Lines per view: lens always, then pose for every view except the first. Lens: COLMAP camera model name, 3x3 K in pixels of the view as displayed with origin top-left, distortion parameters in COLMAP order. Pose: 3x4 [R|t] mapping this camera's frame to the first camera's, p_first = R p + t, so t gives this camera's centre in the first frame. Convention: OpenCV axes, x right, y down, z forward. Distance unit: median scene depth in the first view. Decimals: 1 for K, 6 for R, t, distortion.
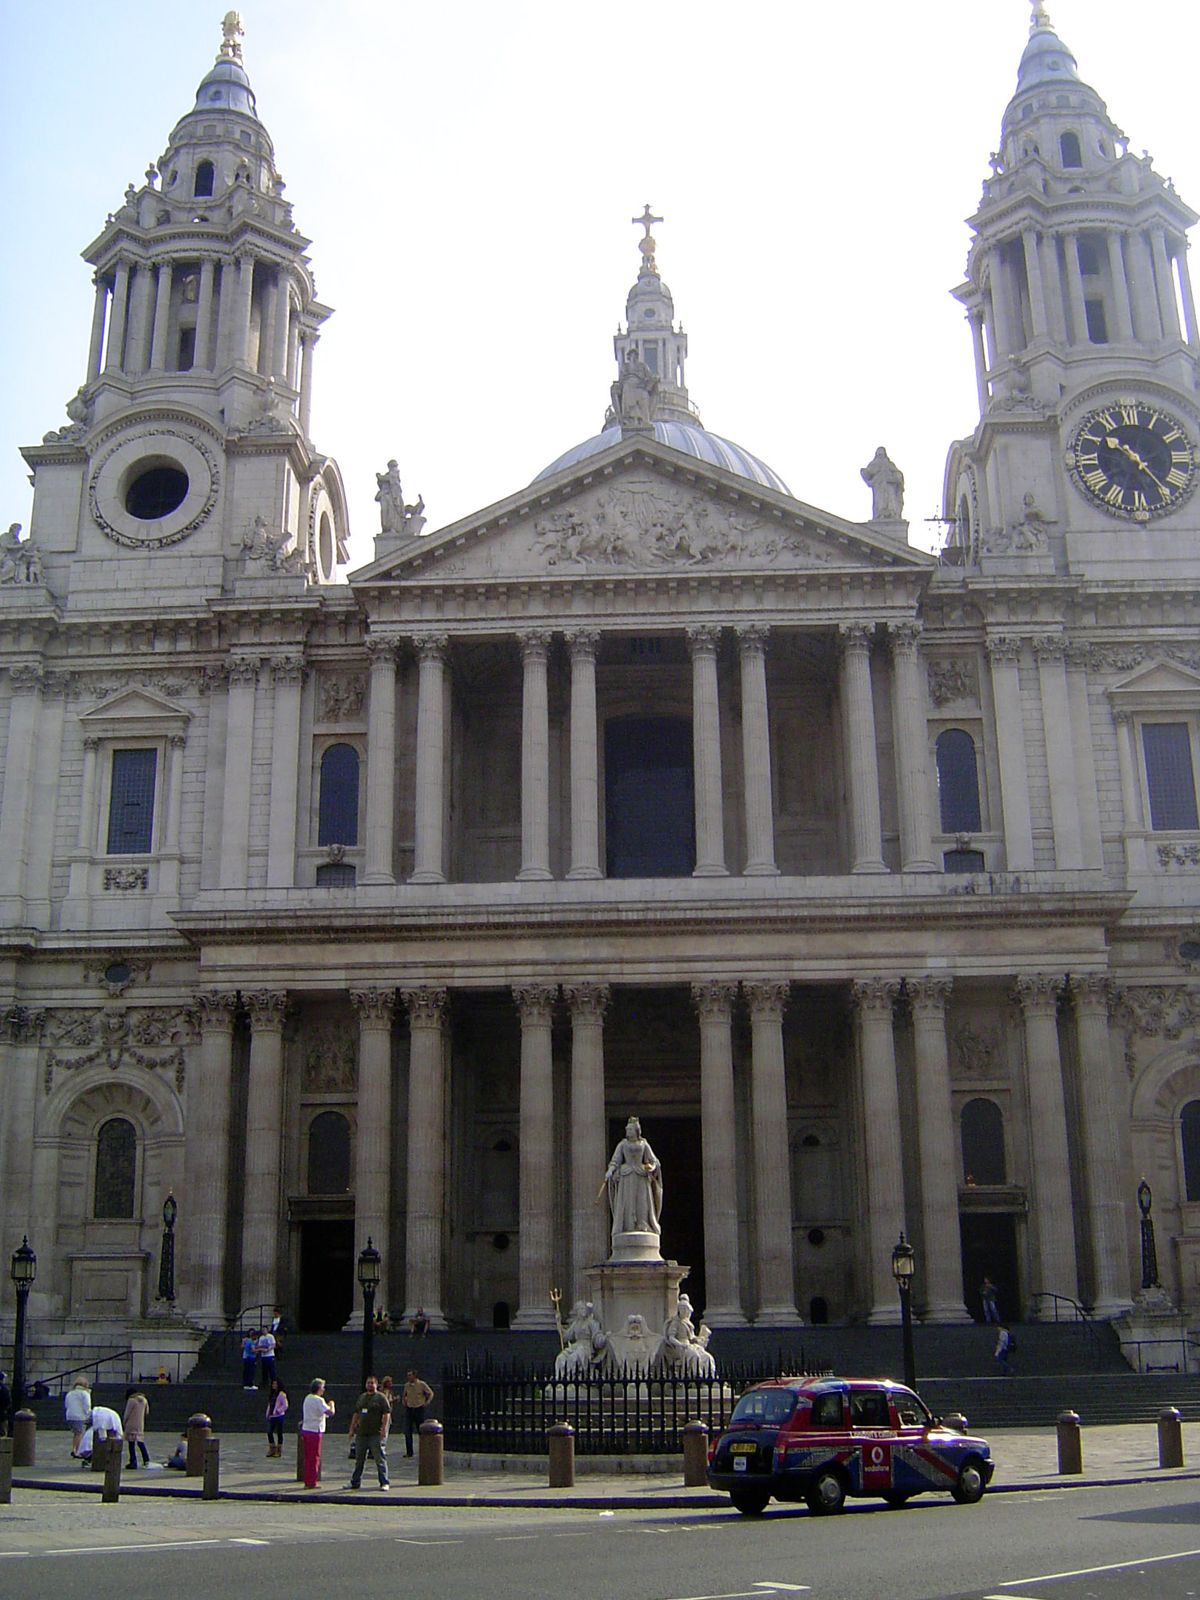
lens RADIAL K [[1844.7, 0, 600.0], [0, 1844.7, 800.0], [0, 0, 1]] dist [-0.113213, -0.068462]
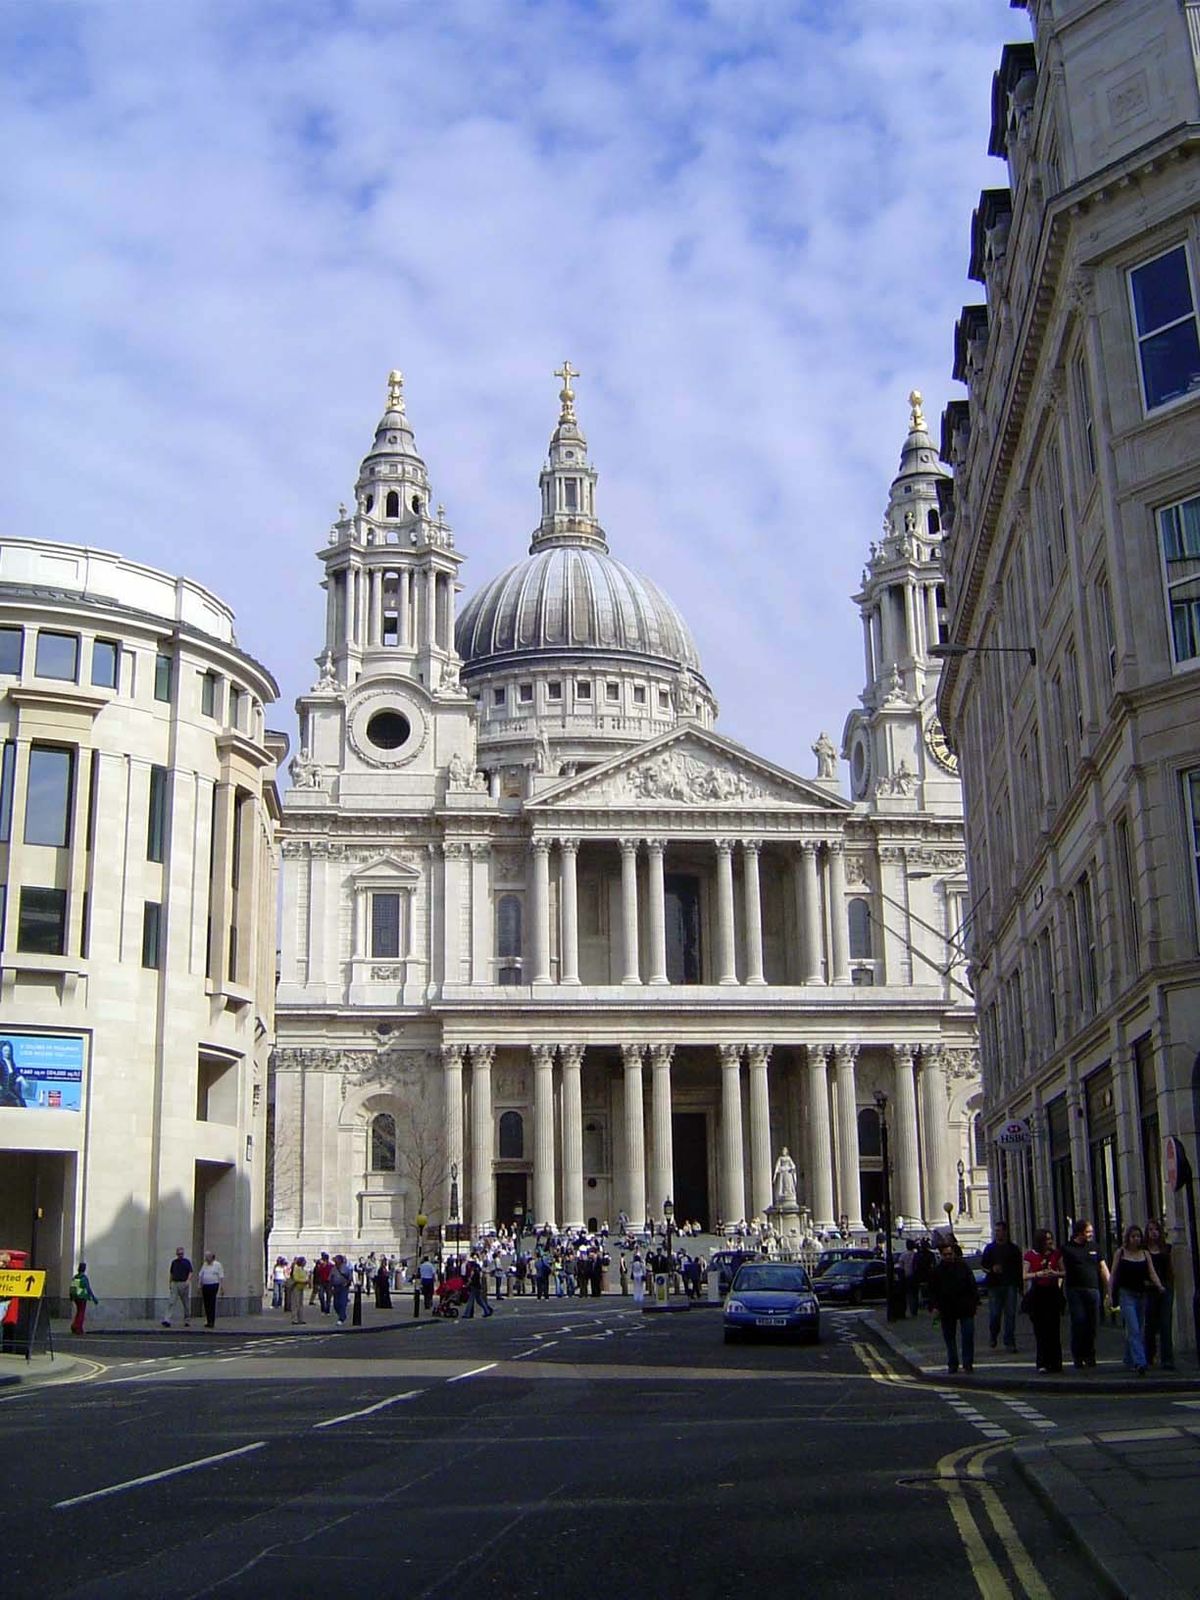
lens RADIAL K [[1844.7, 0, 600.0], [0, 1844.7, 800.0], [0, 0, 1]] dist [-0.113213, -0.068462]
pose [[0.988835, 0.034556, 0.144955, -0.319040], [-0.042048, 0.997916, 0.048947, -0.213346], [-0.142962, -0.054496, 0.988227, -0.724736]]
